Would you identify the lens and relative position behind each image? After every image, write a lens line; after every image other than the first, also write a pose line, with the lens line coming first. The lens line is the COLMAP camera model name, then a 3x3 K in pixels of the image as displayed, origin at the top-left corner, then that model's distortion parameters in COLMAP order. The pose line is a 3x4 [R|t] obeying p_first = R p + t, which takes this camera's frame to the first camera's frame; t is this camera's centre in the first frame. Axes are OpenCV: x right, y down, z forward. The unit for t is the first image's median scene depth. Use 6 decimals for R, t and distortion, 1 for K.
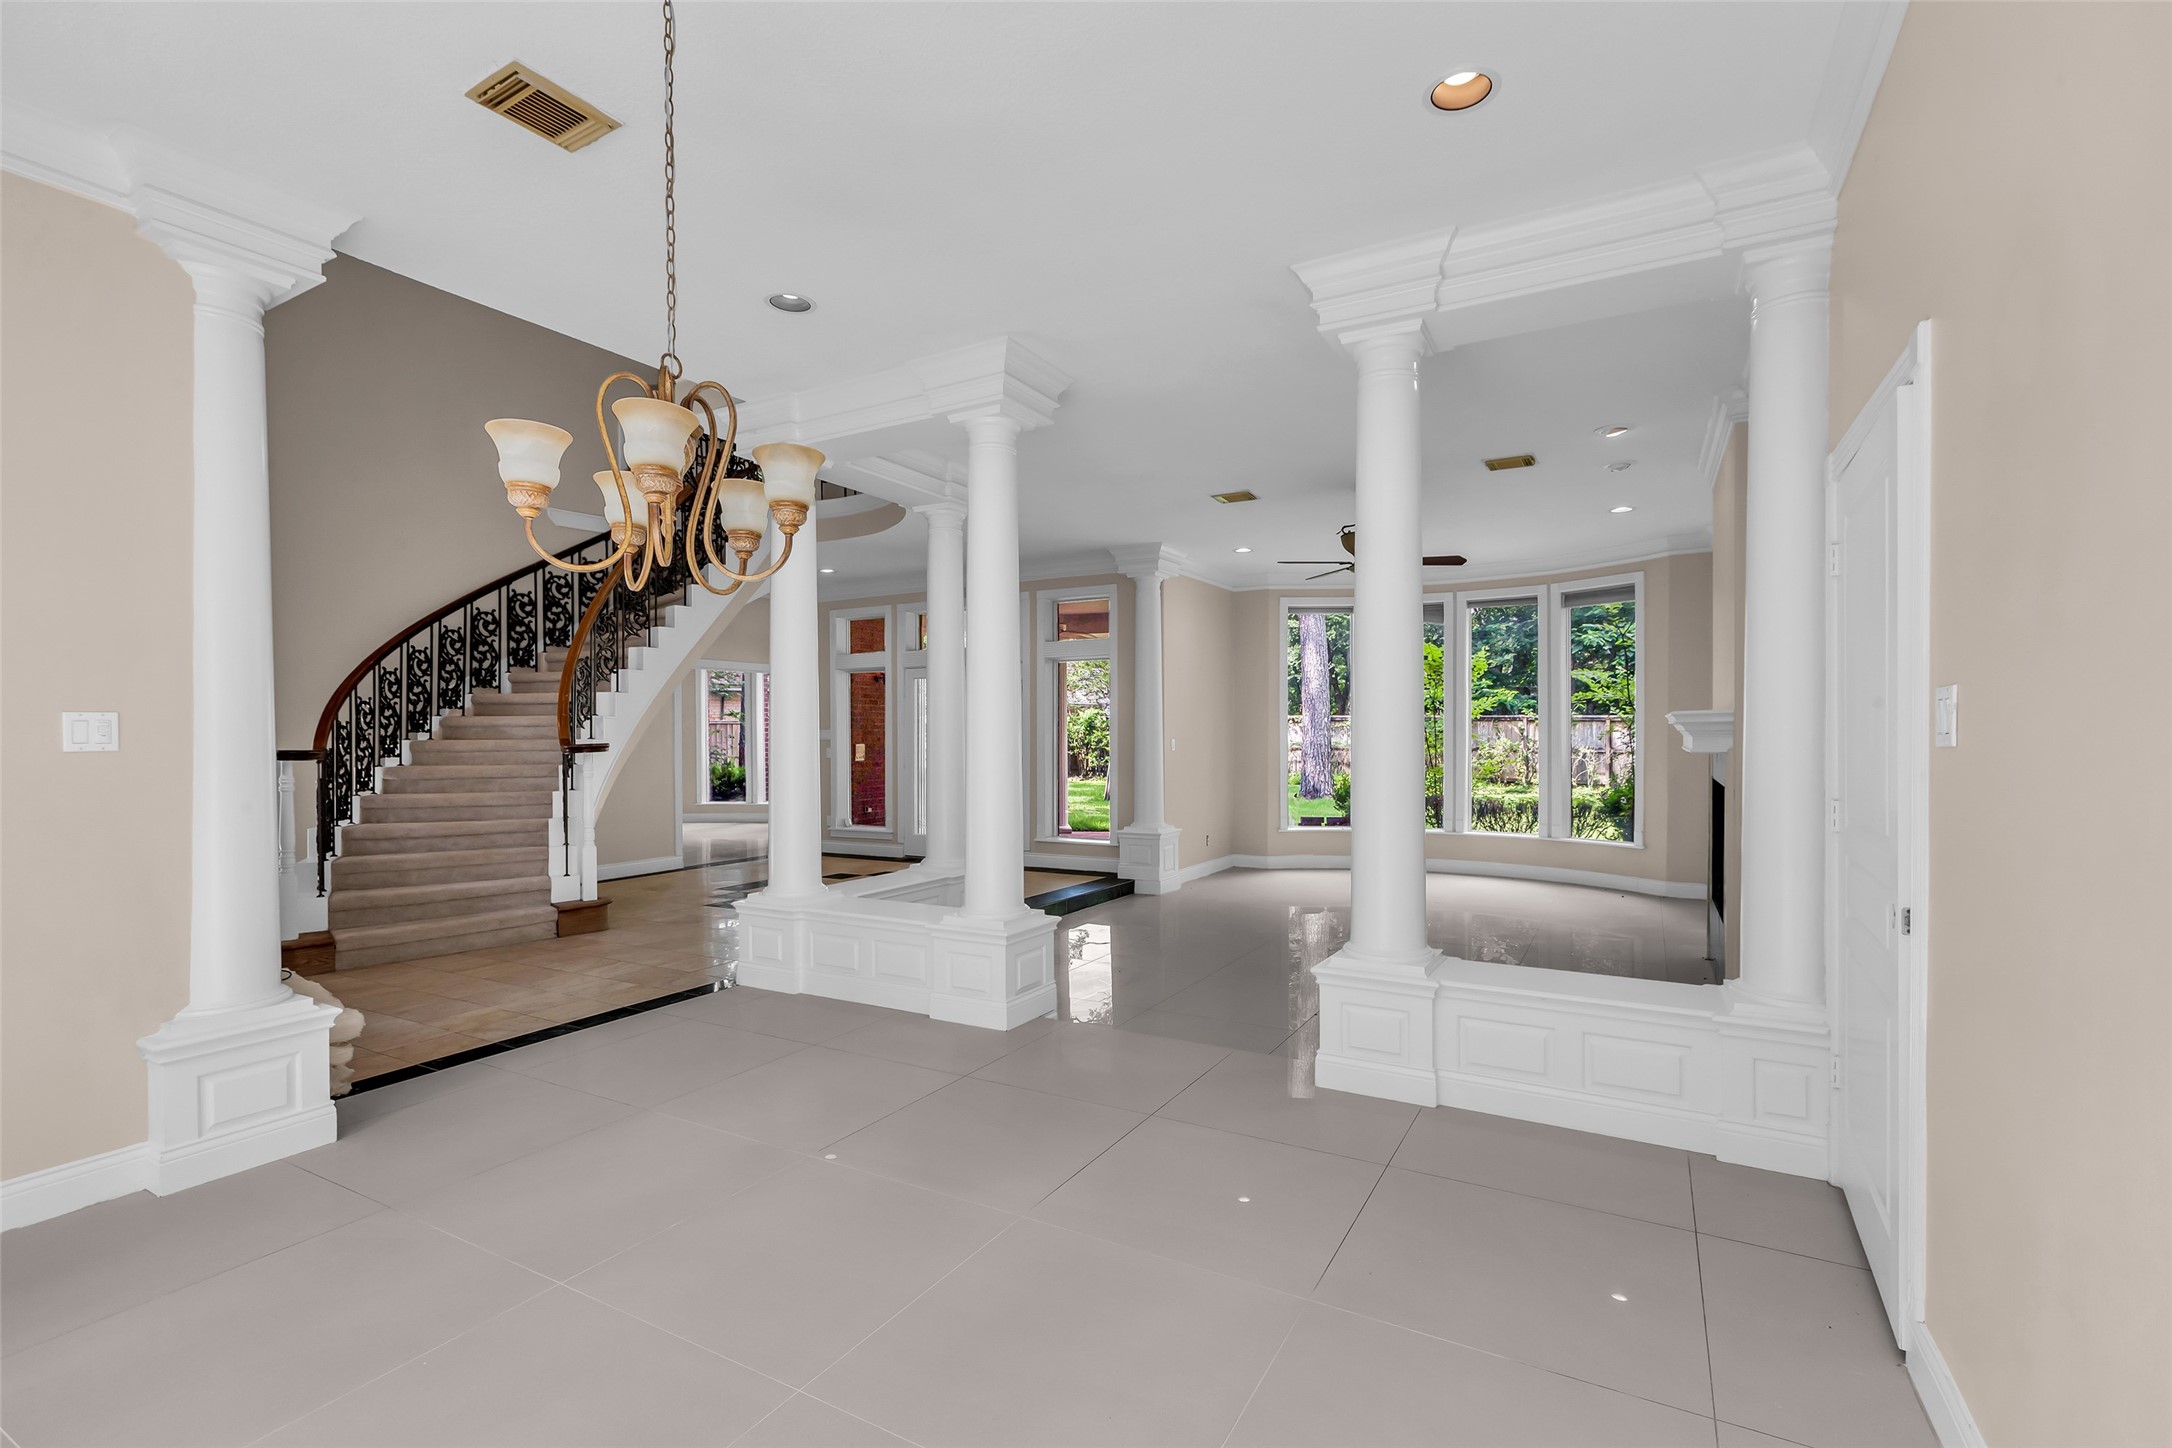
lens RADIAL K [[983.7, 0, 1082.7], [0, 983.7, 725.4], [0, 0, 1]] dist [0.026191, 0.001568]
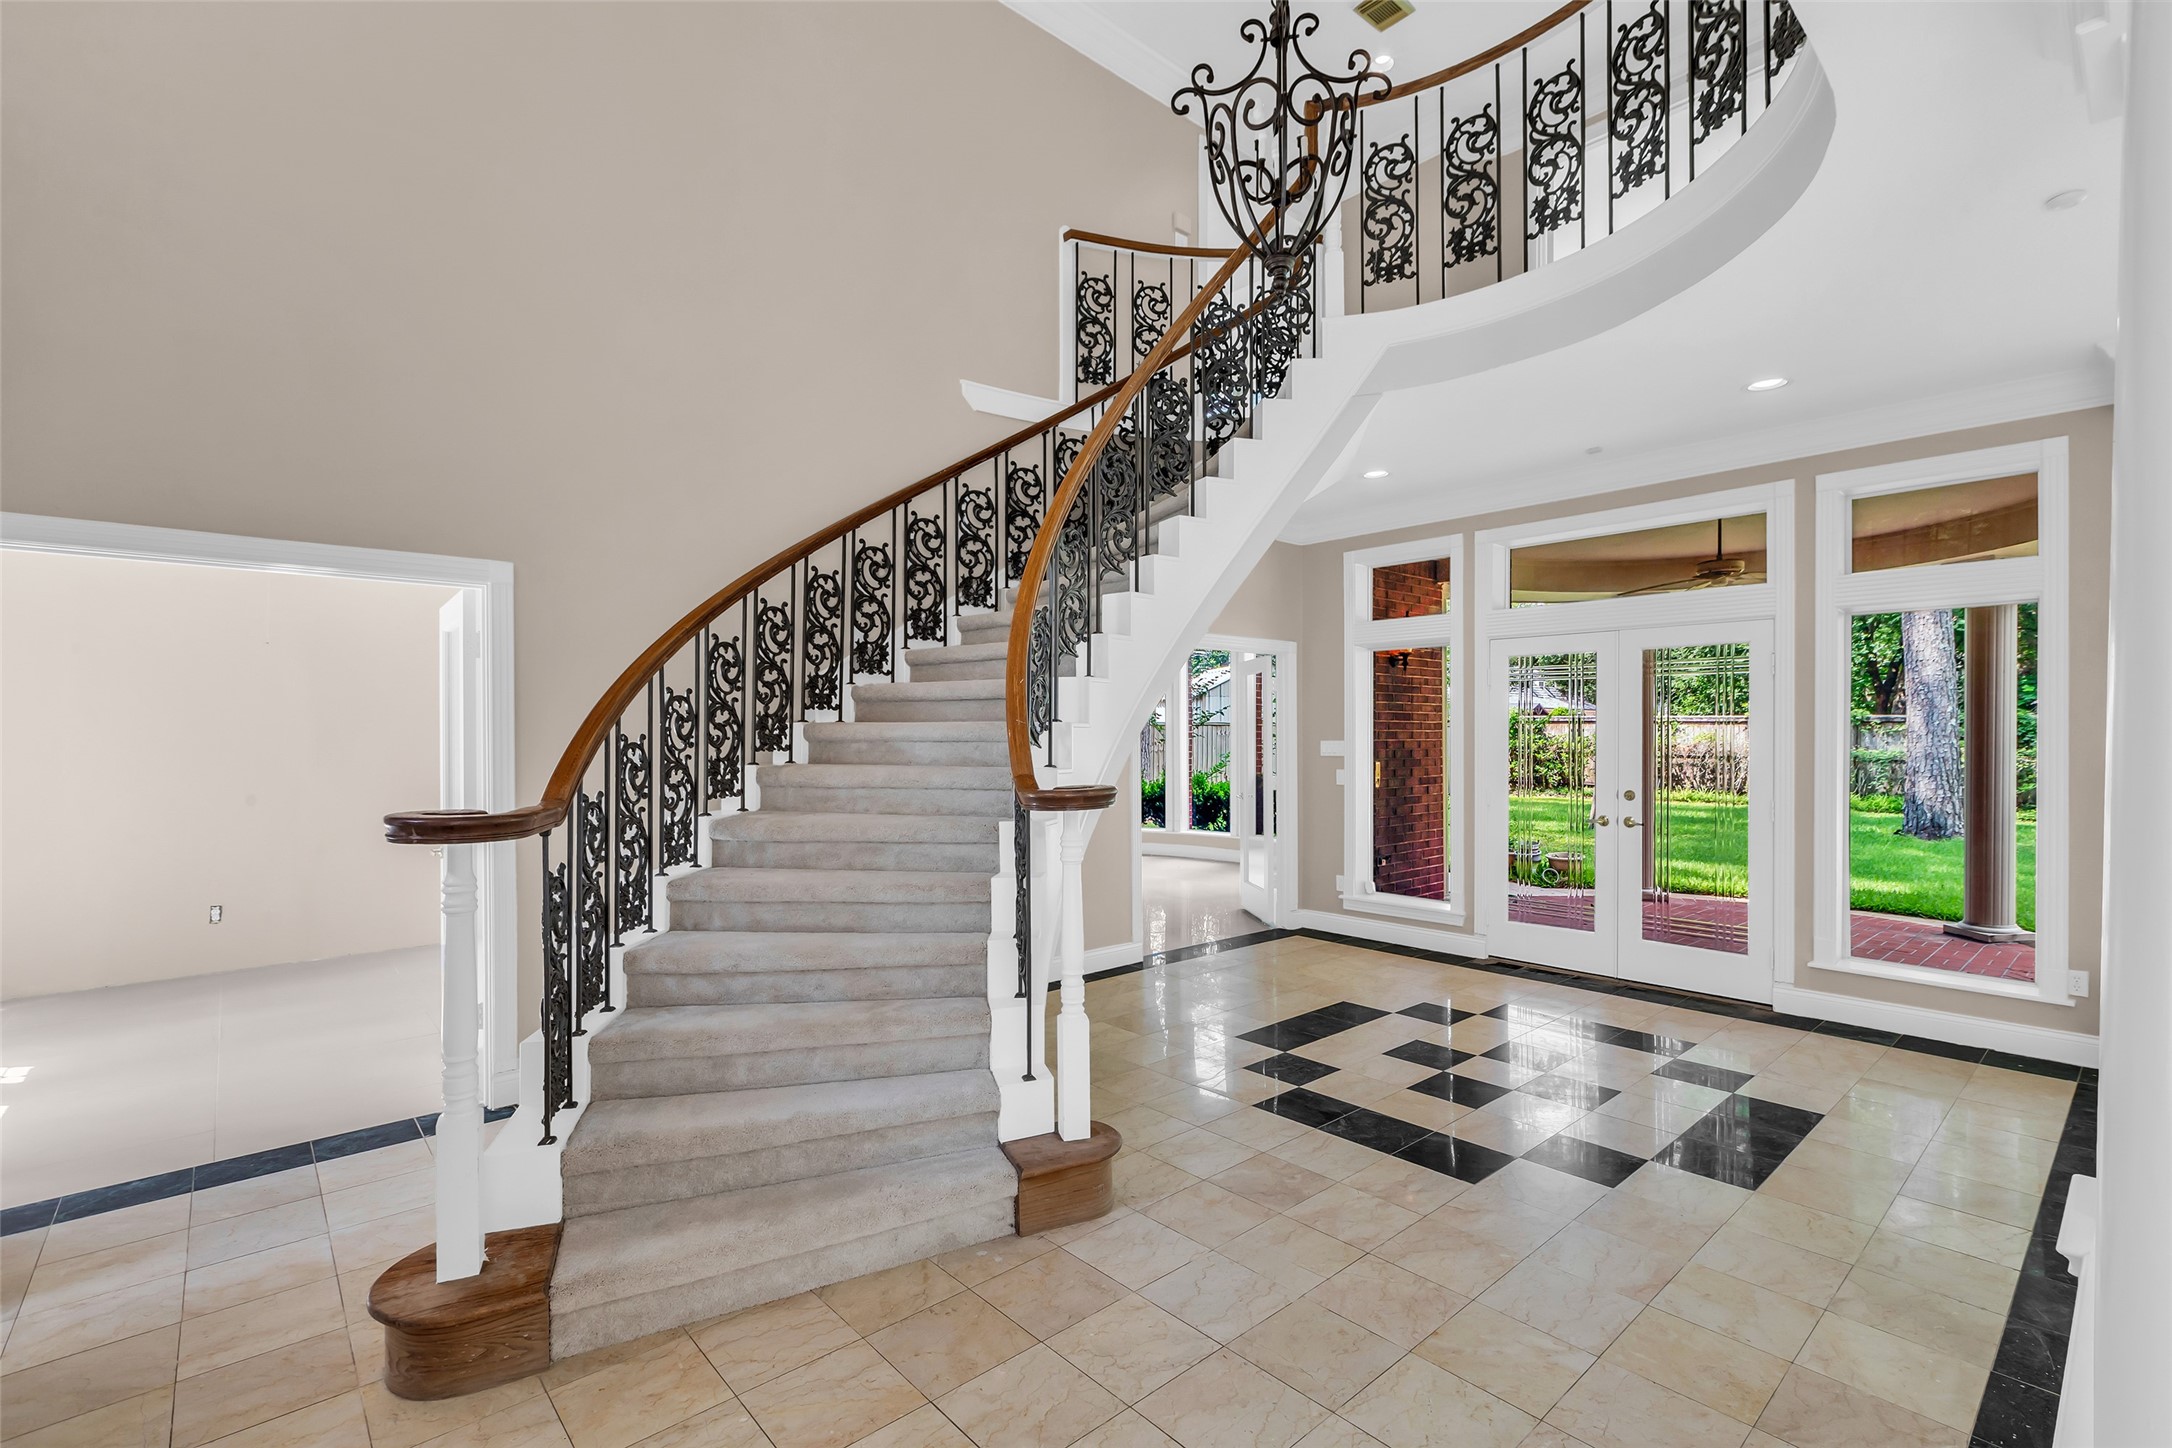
lens RADIAL K [[983.7, 0, 1083.5], [0, 983.7, 728.1], [0, 0, 1]] dist [0.026191, 0.001568]
pose [[0.946350, 0.003661, -0.323123, -0.320132], [-0.002604, 0.999990, 0.003703, -0.008851], [0.323133, -0.002663, 0.946350, 0.530201]]
